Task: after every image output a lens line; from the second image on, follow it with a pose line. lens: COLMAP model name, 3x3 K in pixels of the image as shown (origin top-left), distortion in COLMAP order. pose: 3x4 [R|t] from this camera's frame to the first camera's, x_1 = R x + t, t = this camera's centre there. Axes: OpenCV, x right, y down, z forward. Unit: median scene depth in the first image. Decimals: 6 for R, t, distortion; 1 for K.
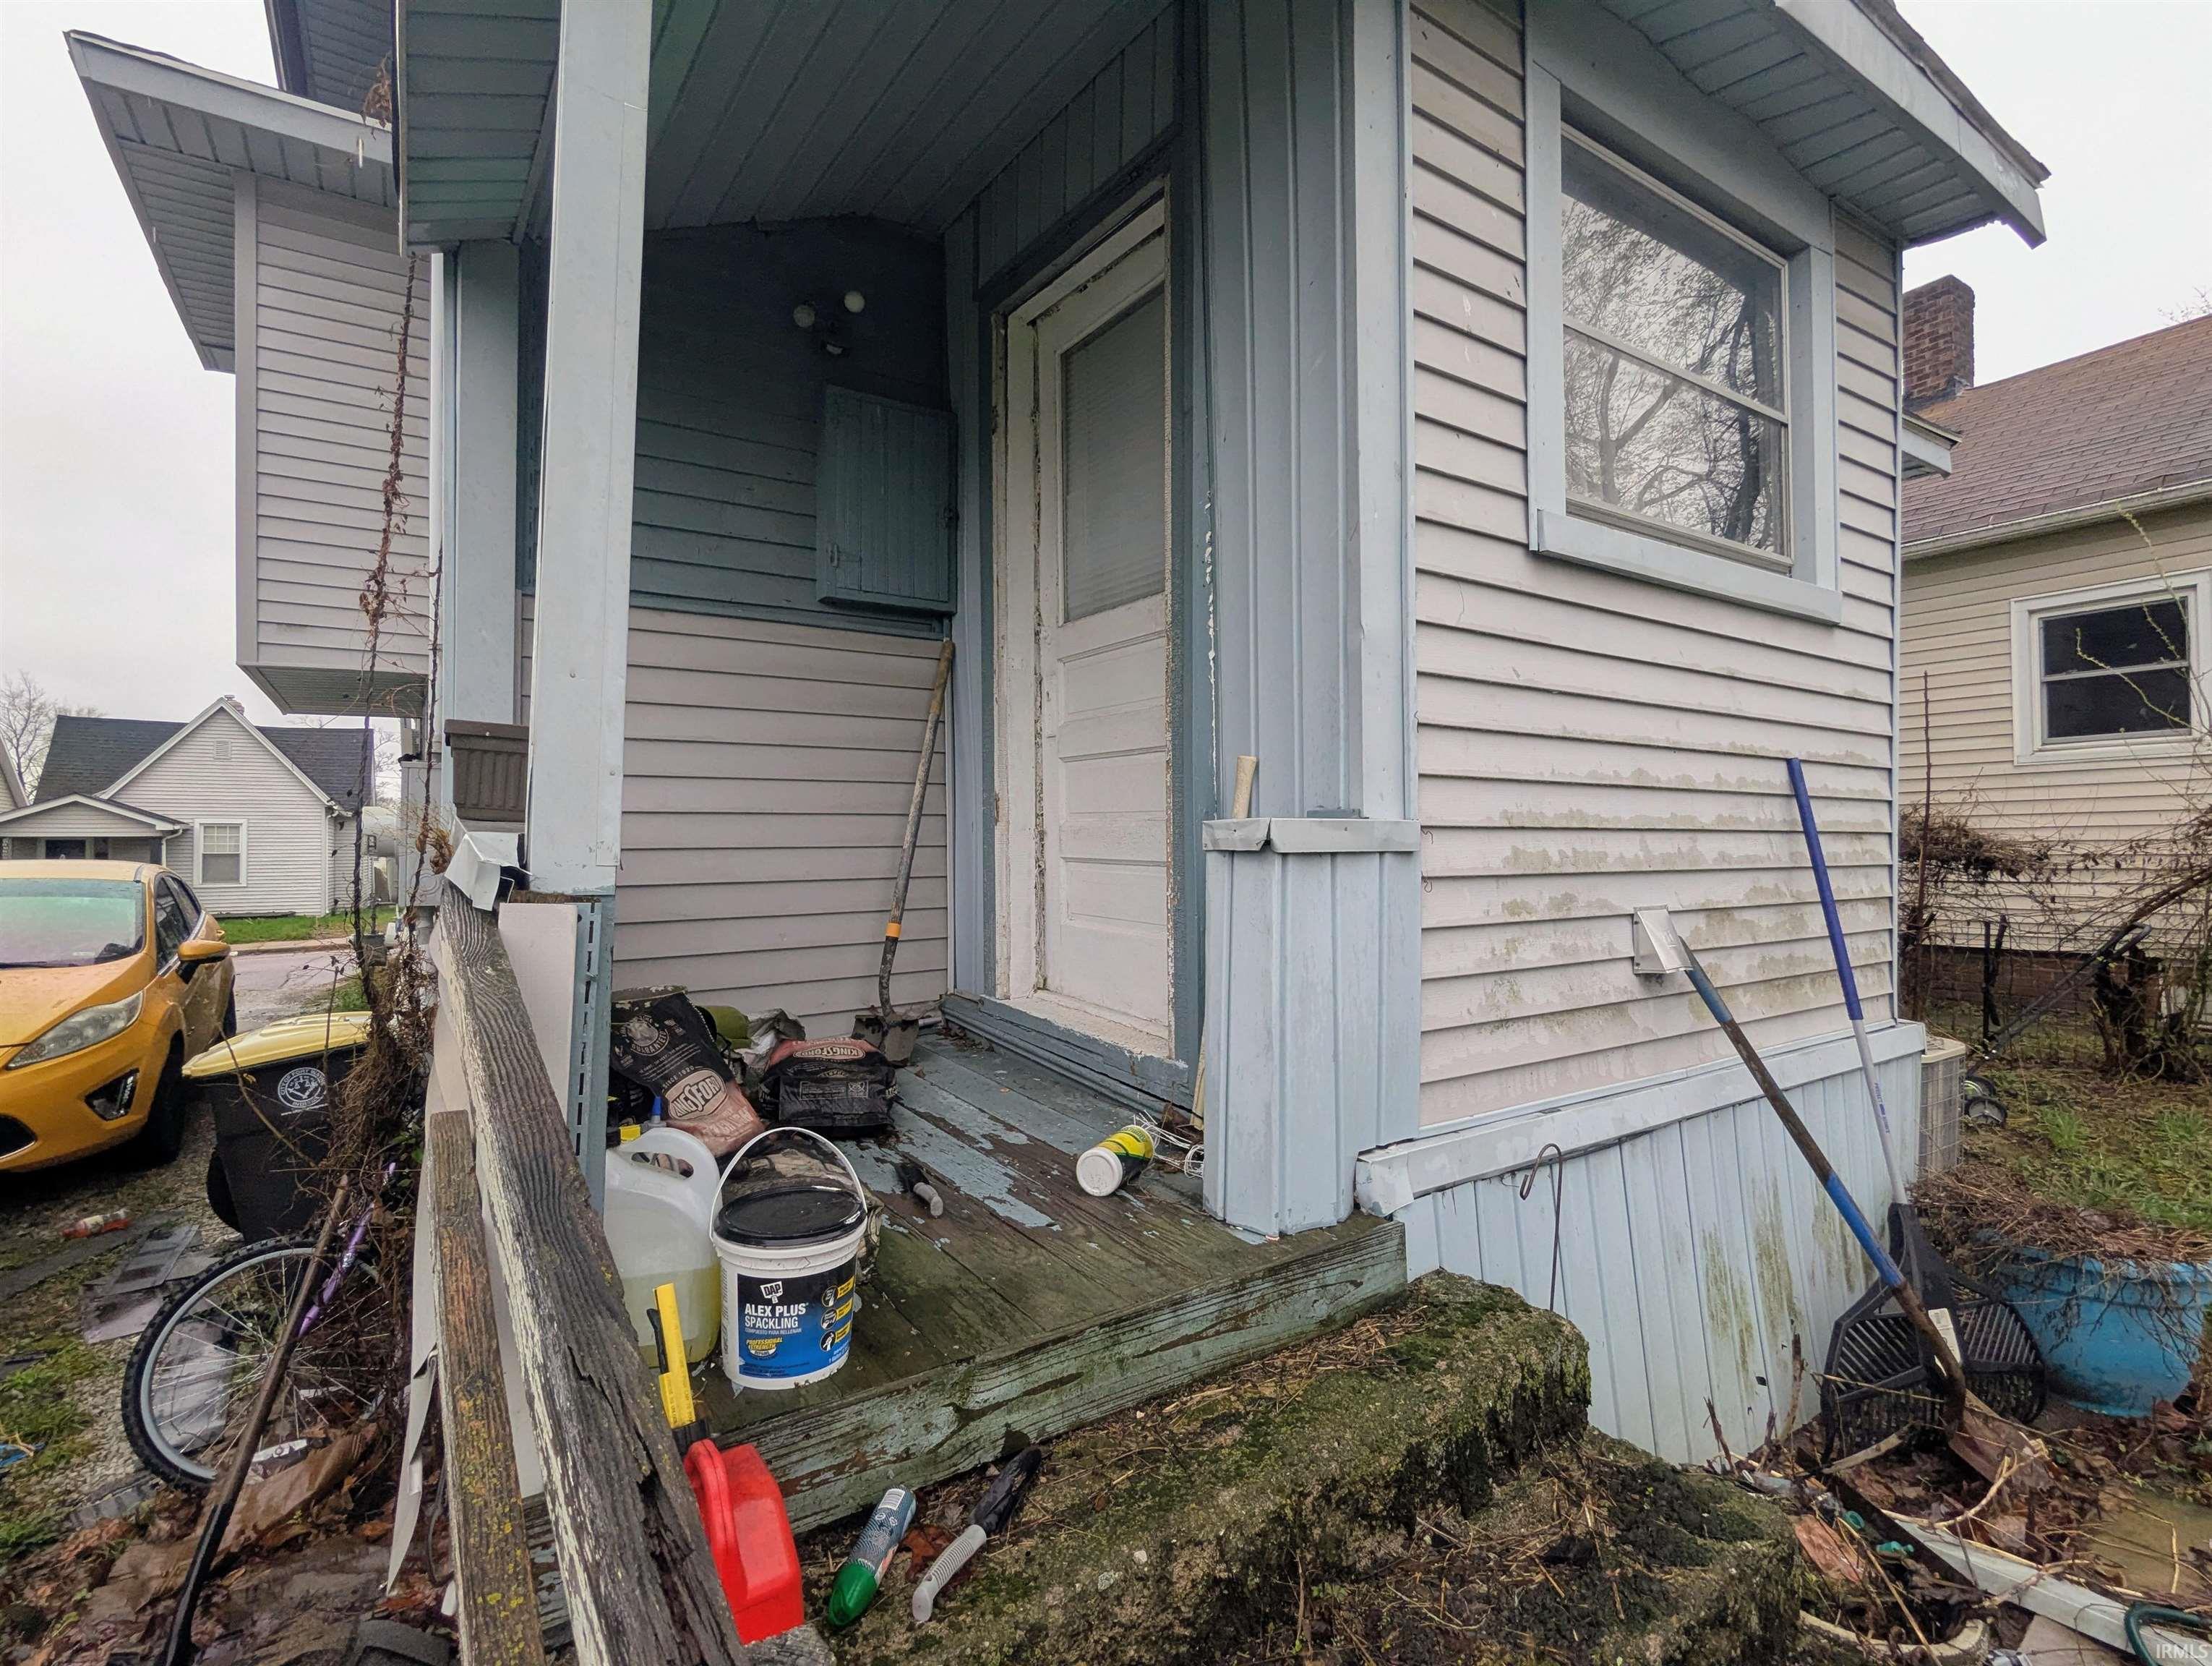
lens RADIAL K [[1060.6, 0, 1106.0], [0, 1060.6, 833.0], [0, 0, 1]] dist [-0.001816, 0.000160]
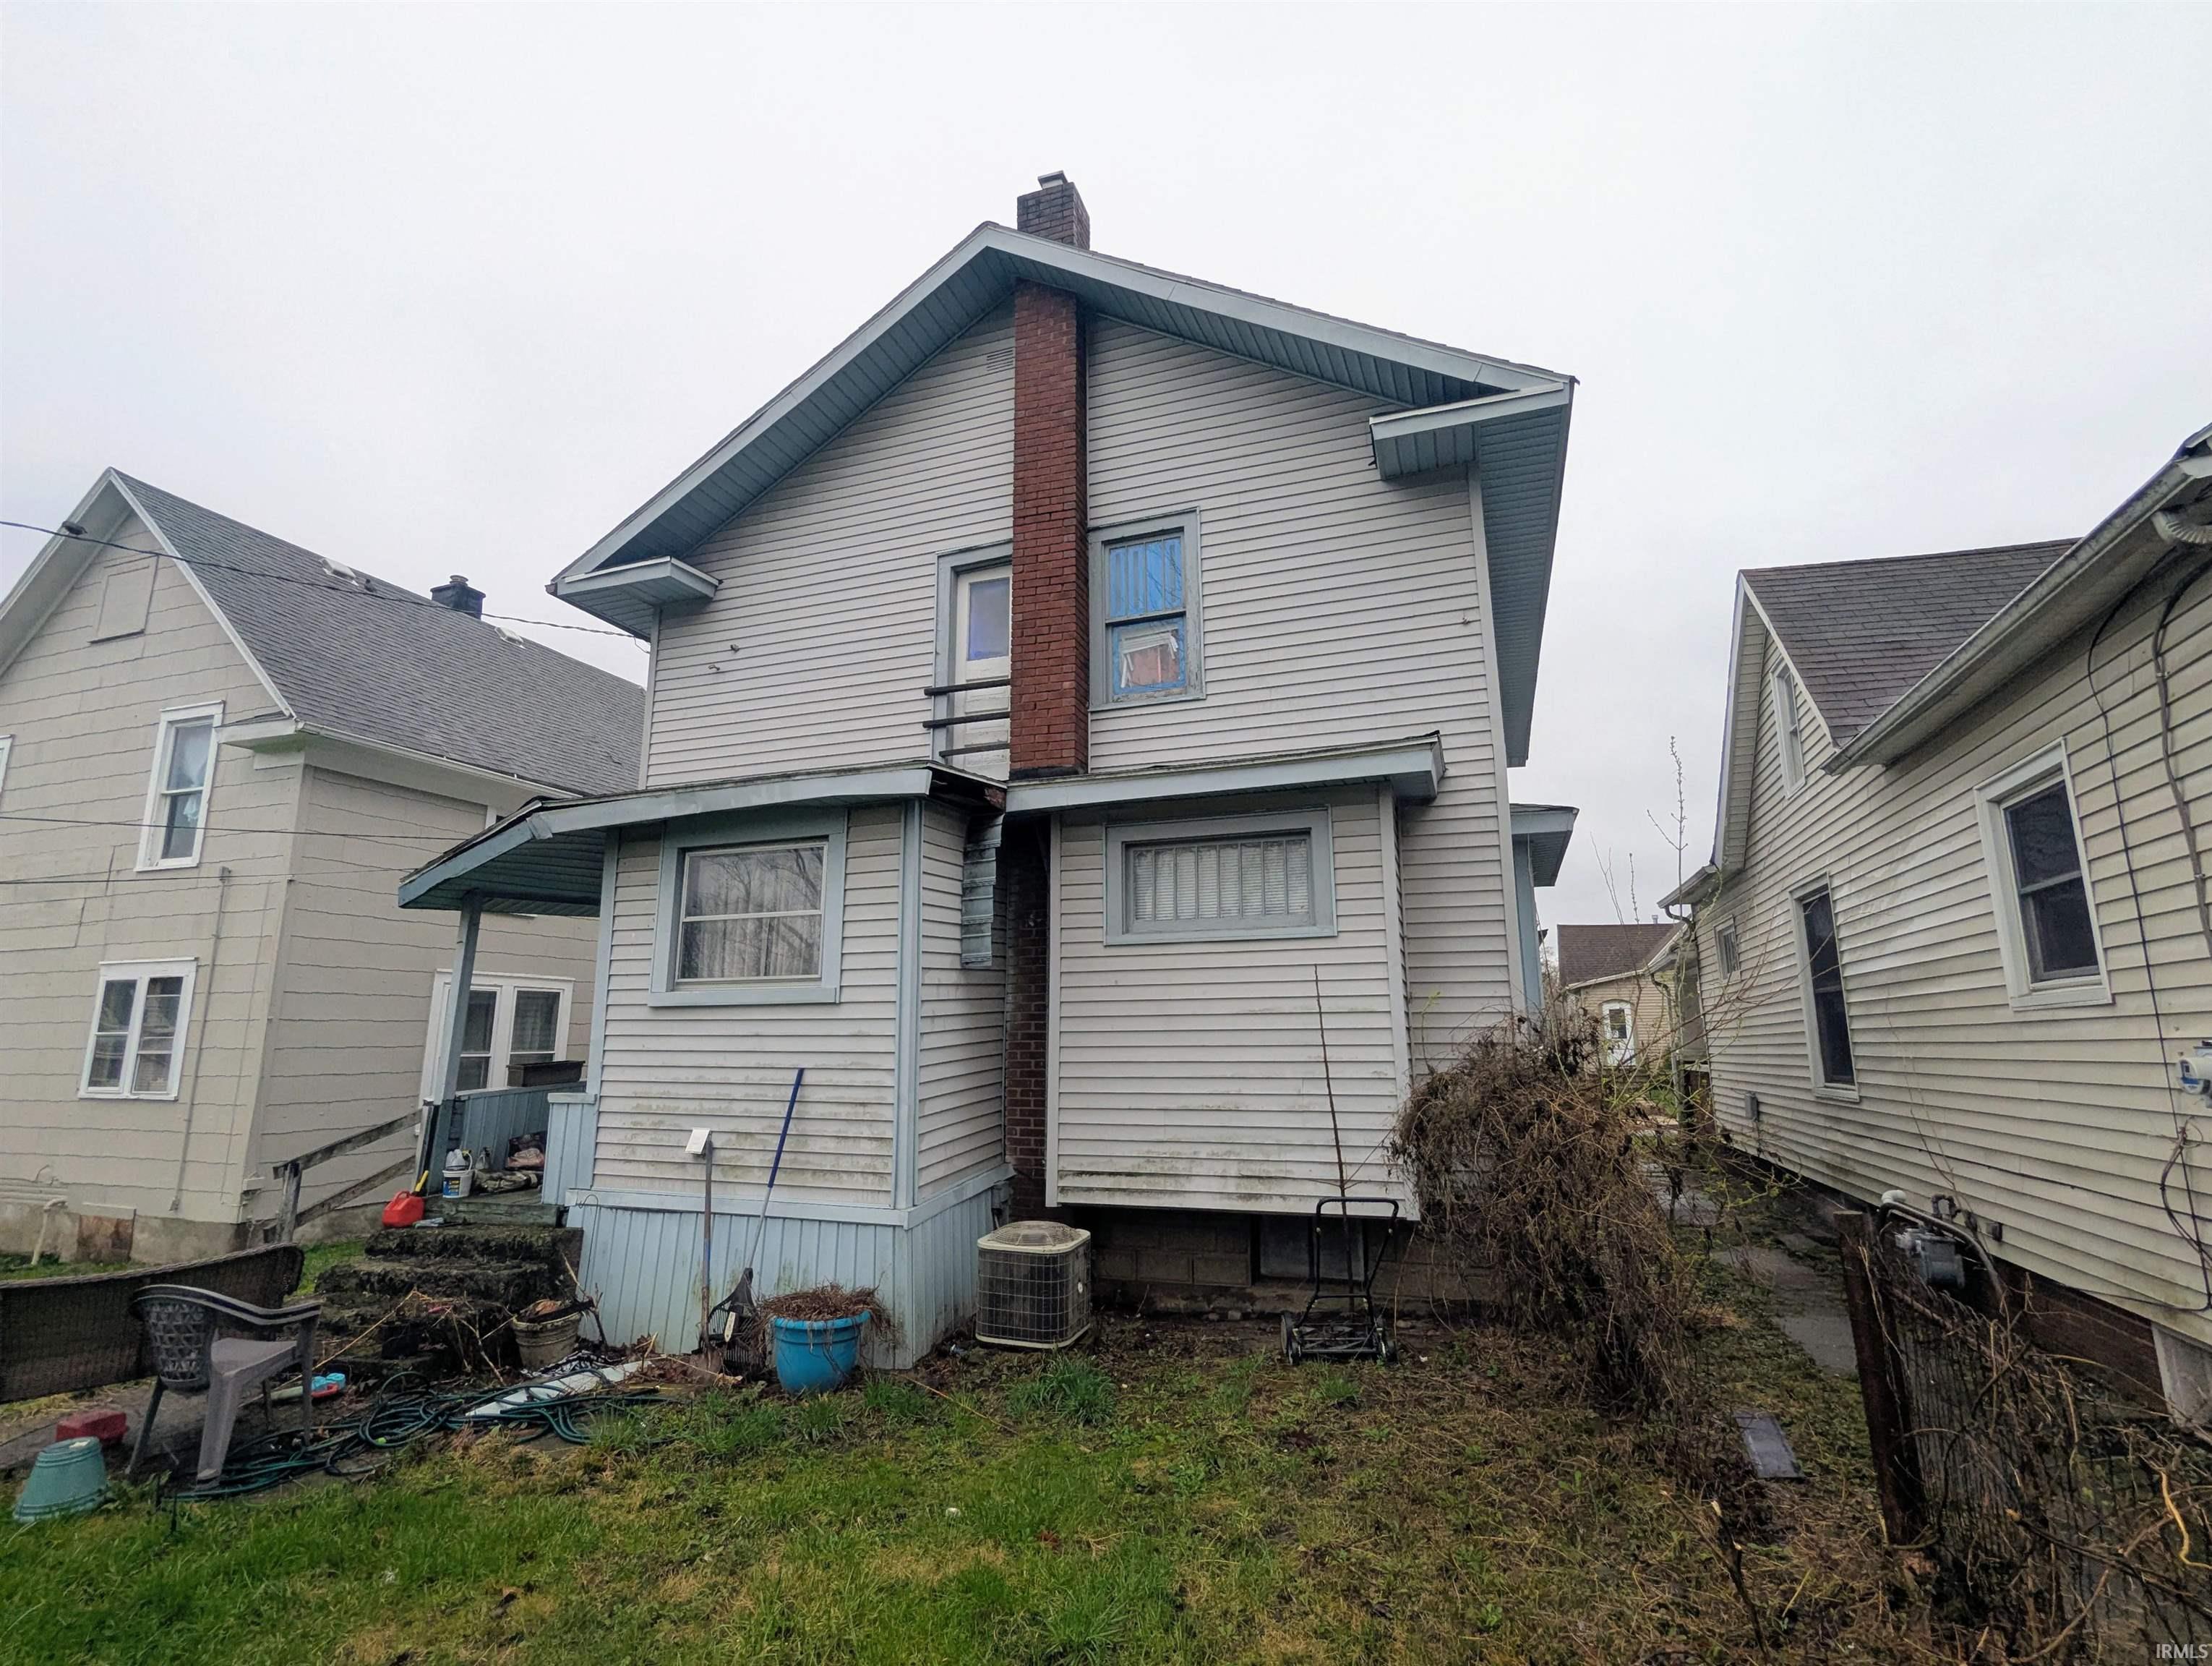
lens RADIAL K [[1049.2, 0, 1106.0], [0, 1049.2, 833.0], [0, 0, 1]] dist [-0.001129, -0.000103]
pose [[0.610172, -0.149014, -0.778129, 3.310203], [0.005474, 0.982922, -0.183940, -0.171105], [0.792250, 0.107975, 0.600567, 0.134001]]
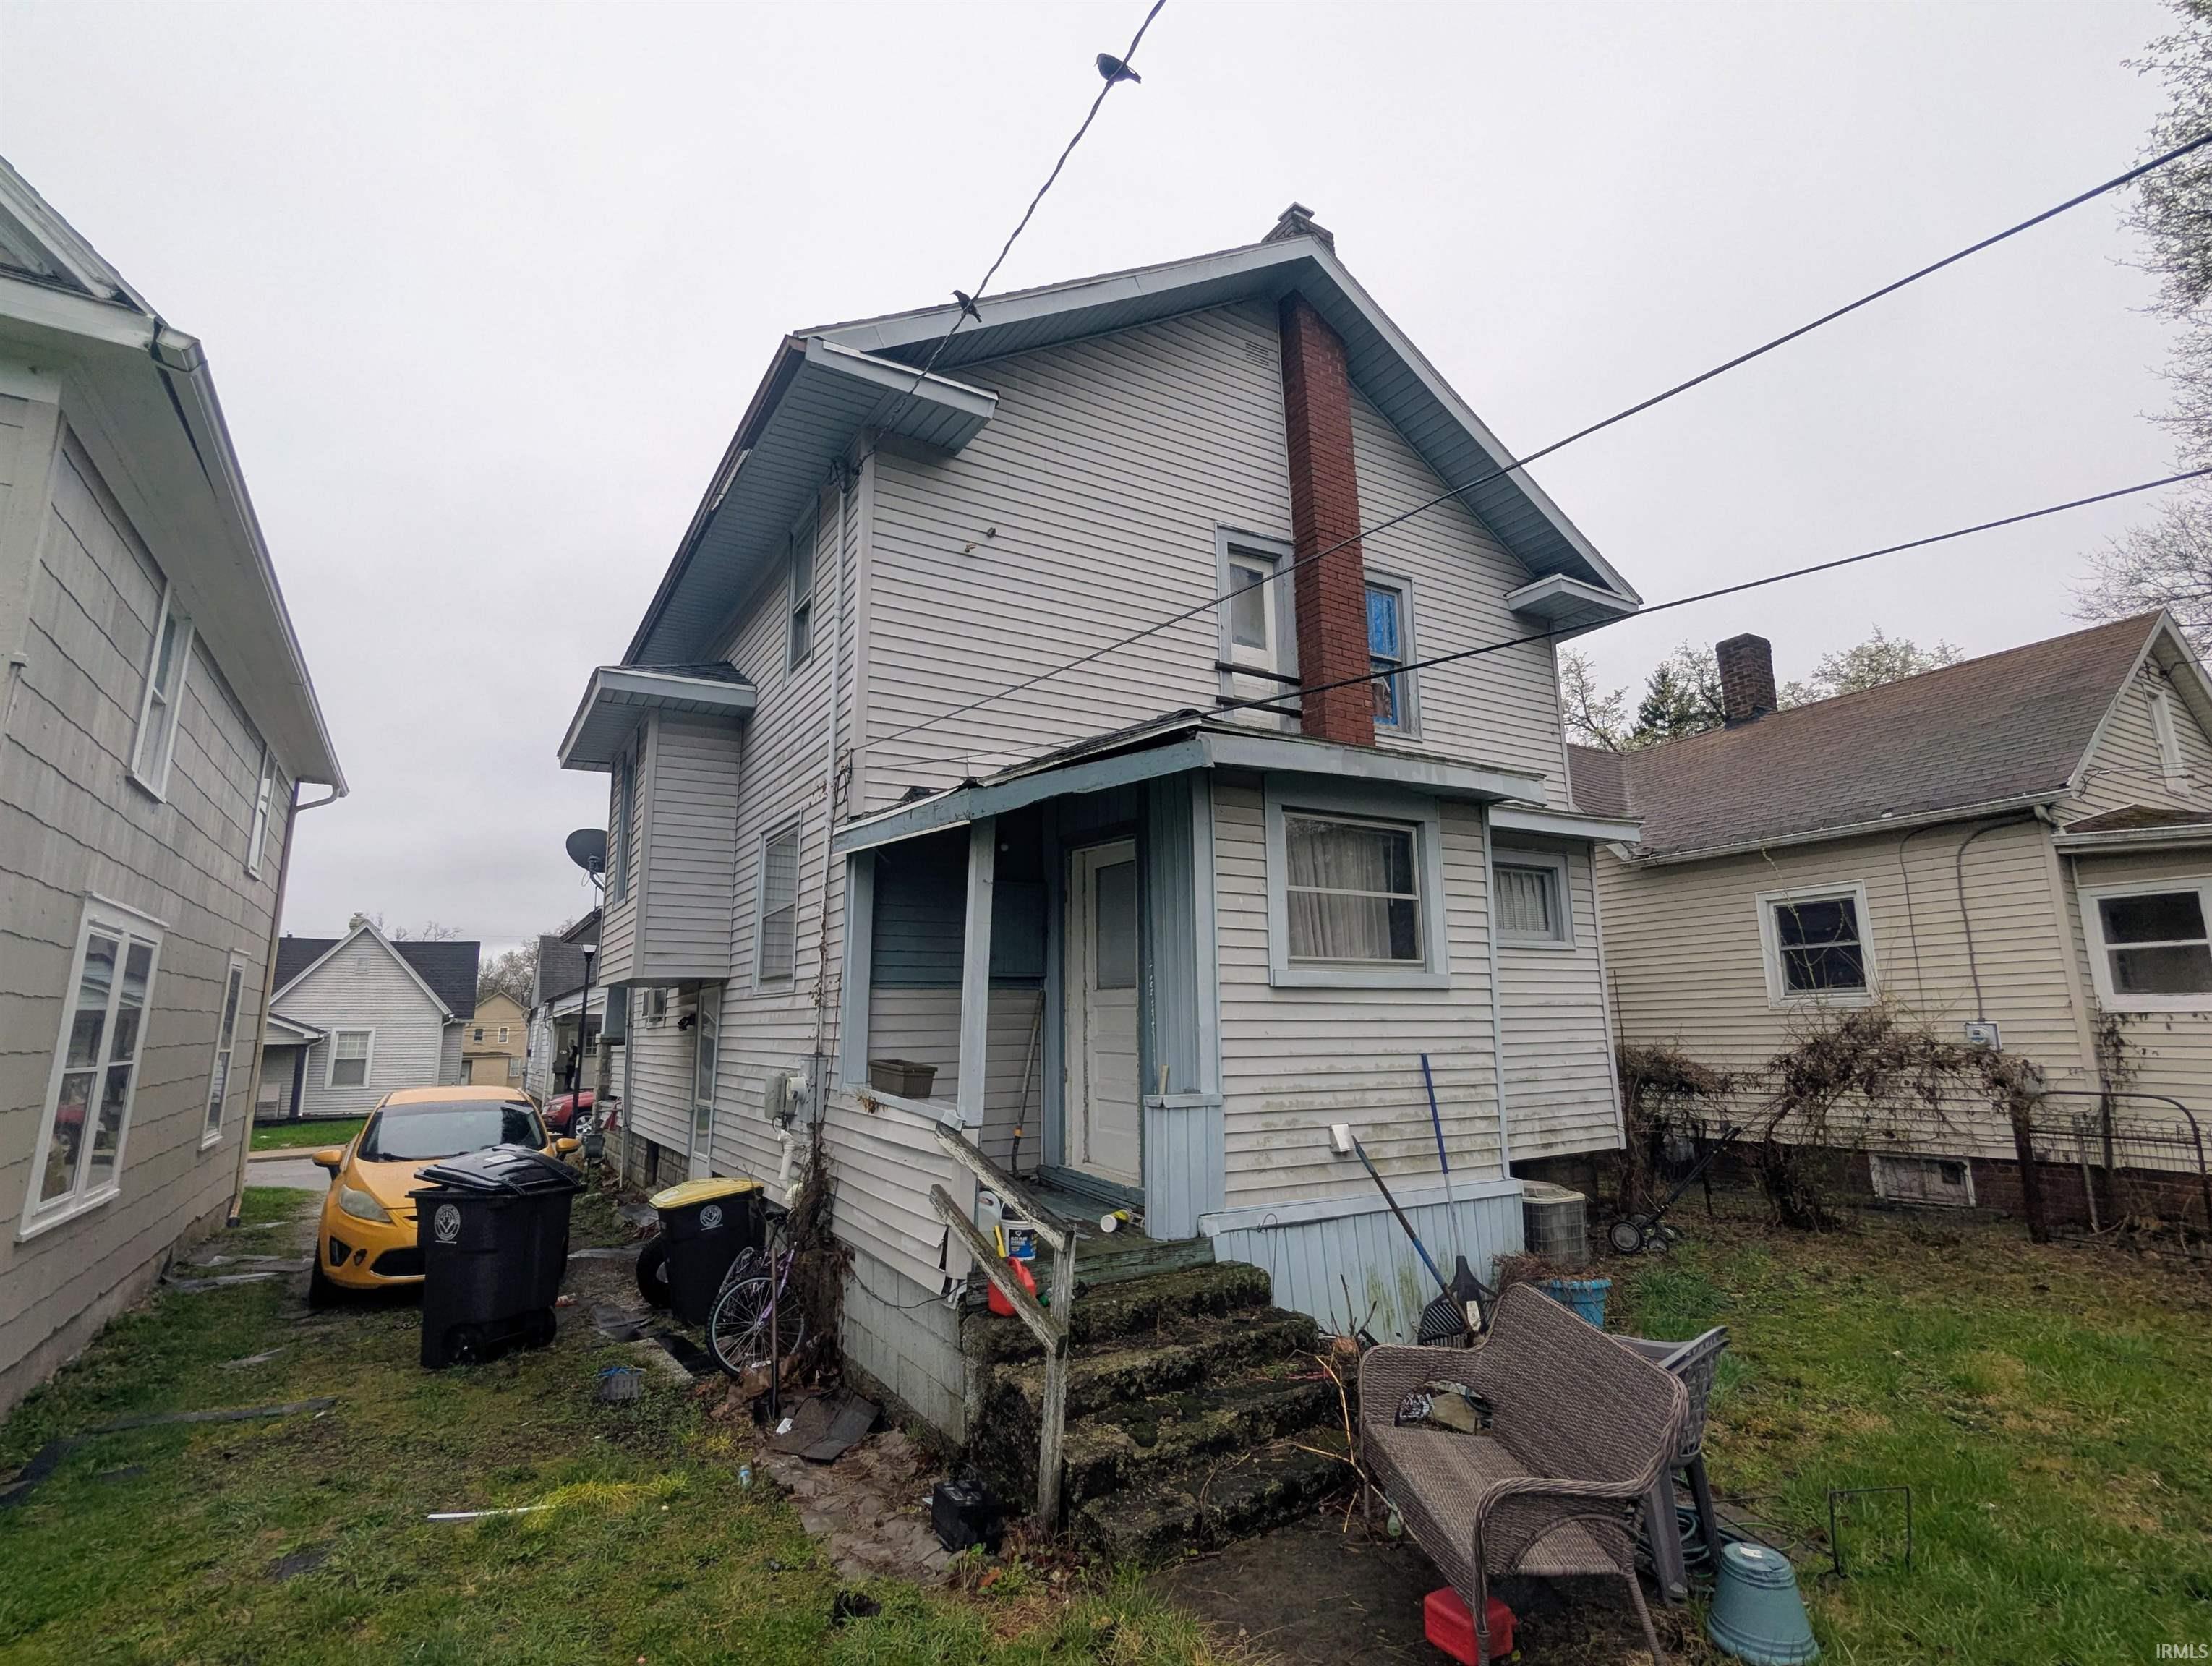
lens RADIAL K [[1060.4, 0, 1106.0], [0, 1060.4, 833.0], [0, 0, 1]] dist [-0.001816, 0.000160]
pose [[0.999249, -0.012254, -0.036773, 0.080172], [0.005509, 0.983979, -0.178197, -0.154019], [0.038367, 0.177861, 0.983307, -1.515510]]
